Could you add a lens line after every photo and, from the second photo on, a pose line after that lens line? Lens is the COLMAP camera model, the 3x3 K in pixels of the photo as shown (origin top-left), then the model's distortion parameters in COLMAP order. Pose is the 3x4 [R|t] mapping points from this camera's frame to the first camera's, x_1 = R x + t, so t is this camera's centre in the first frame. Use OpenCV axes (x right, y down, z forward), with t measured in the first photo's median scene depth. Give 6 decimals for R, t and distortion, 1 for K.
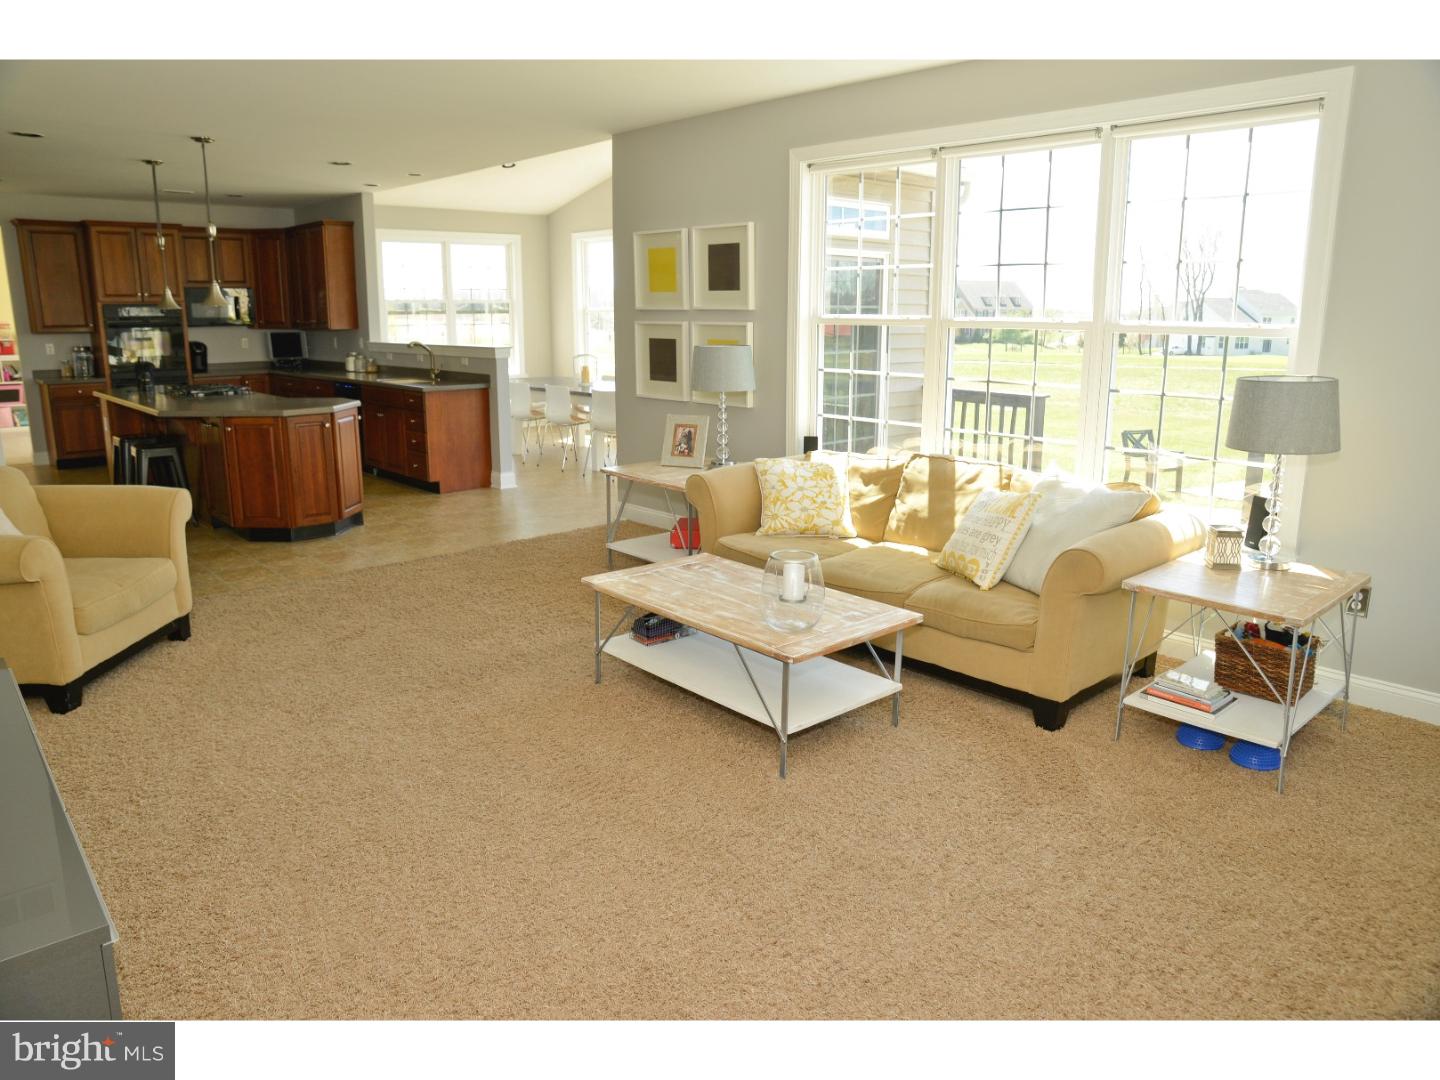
lens RADIAL K [[996.5, 0, 712.4], [0, 996.5, 538.6], [0, 0, 1]] dist [-0.074225, 0.004948]
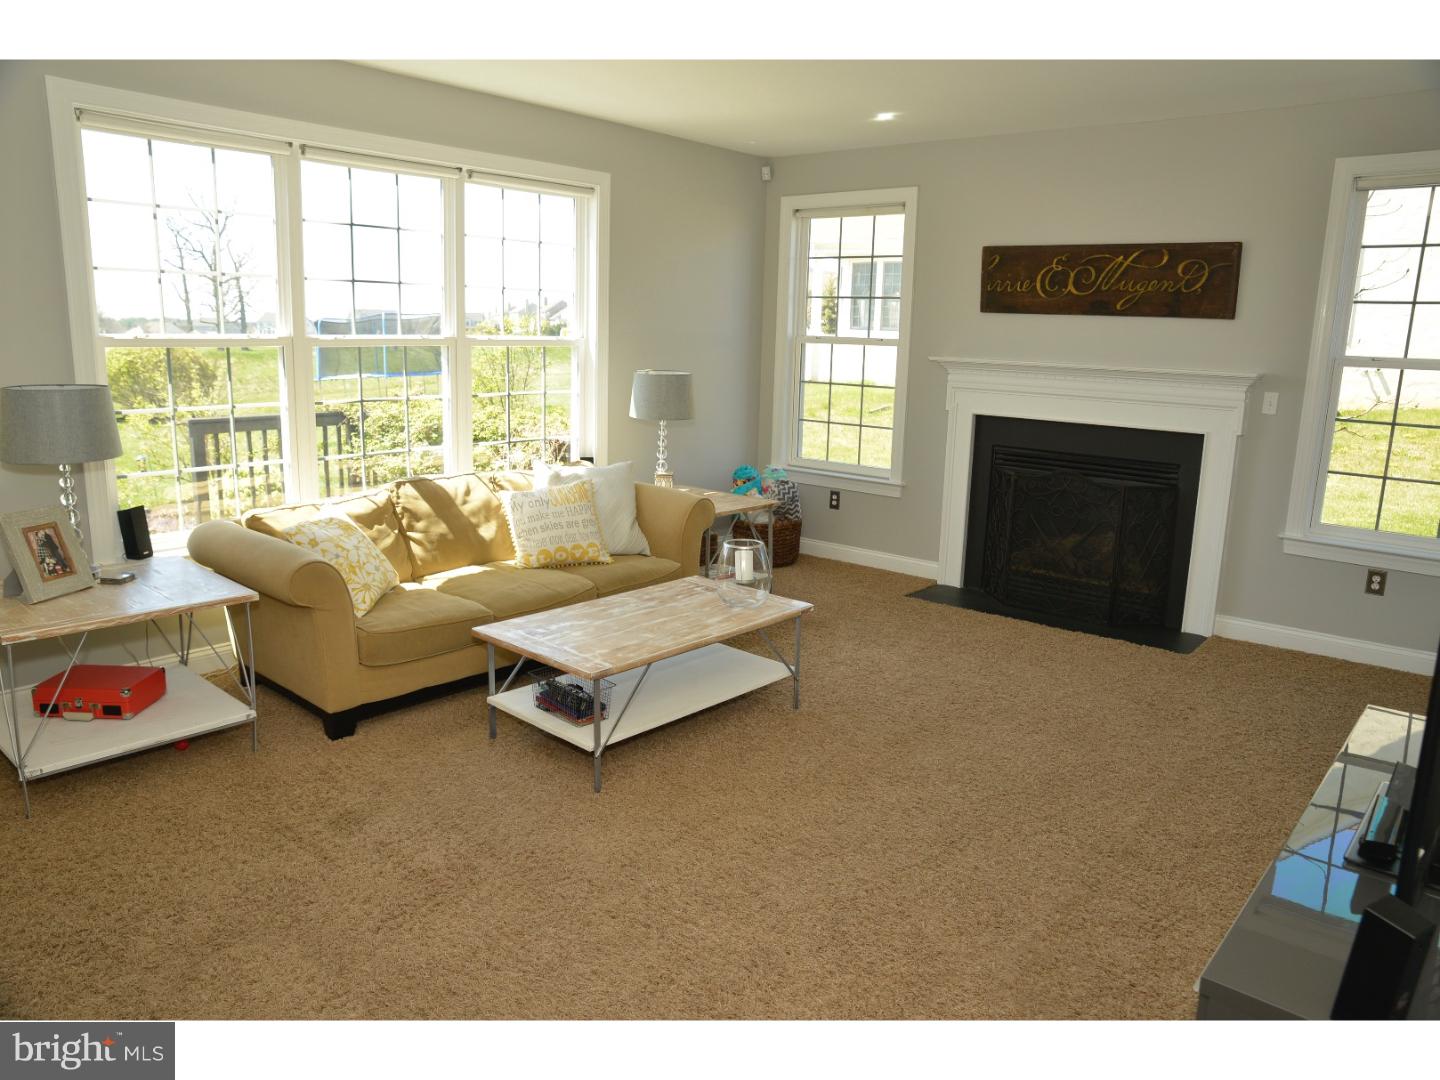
lens RADIAL K [[996.5, 0, 716.2], [0, 996.5, 540.1], [0, 0, 1]] dist [-0.074225, 0.004948]
pose [[-0.125457, -0.211759, 0.969236, -0.757411], [0.199227, 0.951676, 0.233710, -0.192541], [-0.971889, 0.222419, -0.077206, 0.796270]]
